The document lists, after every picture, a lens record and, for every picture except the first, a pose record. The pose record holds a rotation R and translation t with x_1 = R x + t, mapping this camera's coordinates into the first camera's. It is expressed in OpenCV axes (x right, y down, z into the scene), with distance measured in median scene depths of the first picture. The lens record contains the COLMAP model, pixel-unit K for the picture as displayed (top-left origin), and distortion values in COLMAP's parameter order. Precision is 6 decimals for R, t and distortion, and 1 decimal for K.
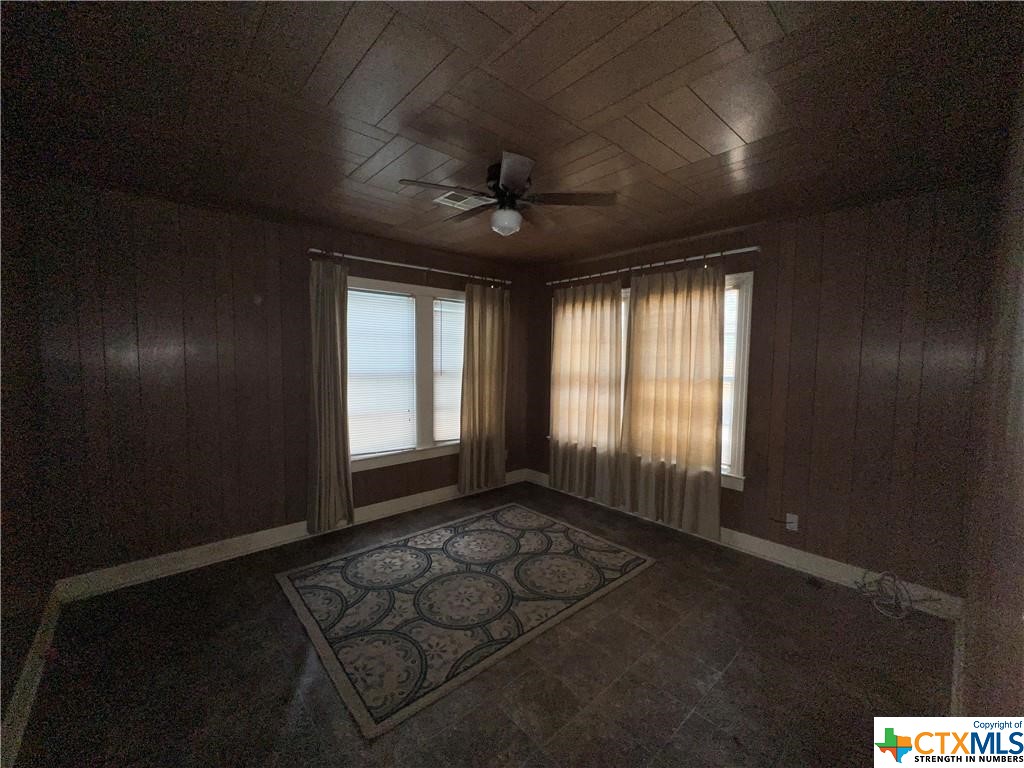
lens RADIAL K [[410.9, 0, 510.3], [0, 410.9, 386.2], [0, 0, 1]] dist [-0.002662, 0.000507]
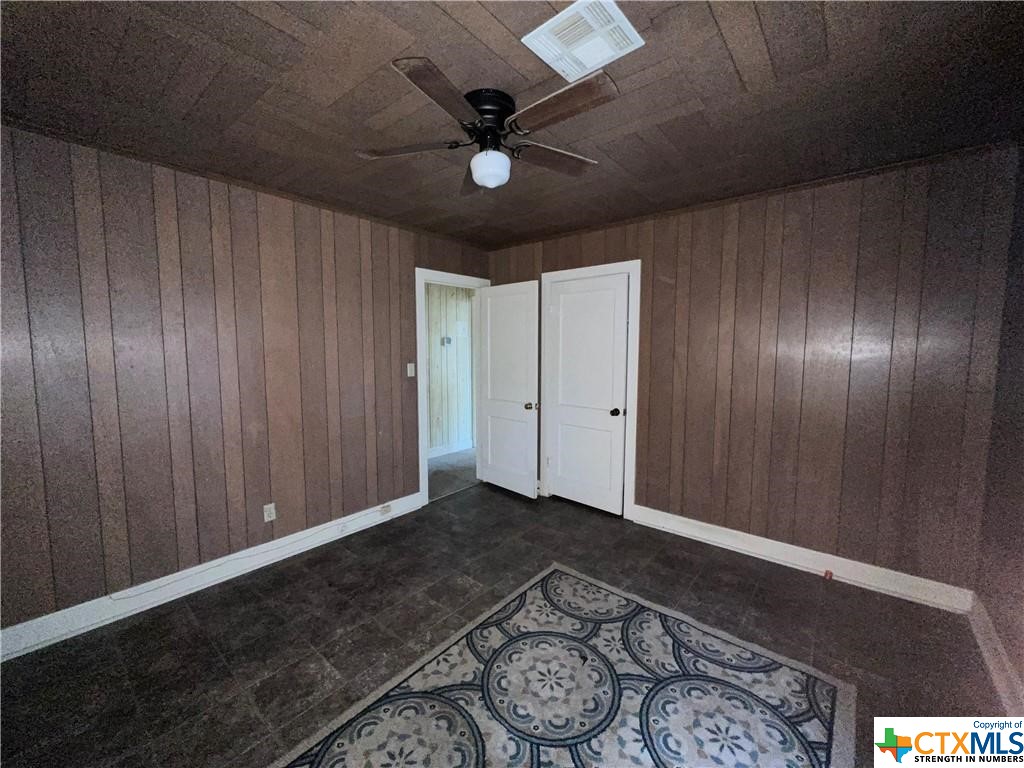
lens RADIAL K [[410.9, 0, 510.9], [0, 410.9, 384.4], [0, 0, 1]] dist [-0.002662, 0.000507]
pose [[-0.989655, 0.001236, -0.143460, 0.061765], [-0.021701, 0.987167, 0.158208, -0.114528], [0.141815, 0.159685, -0.976928, 1.733009]]
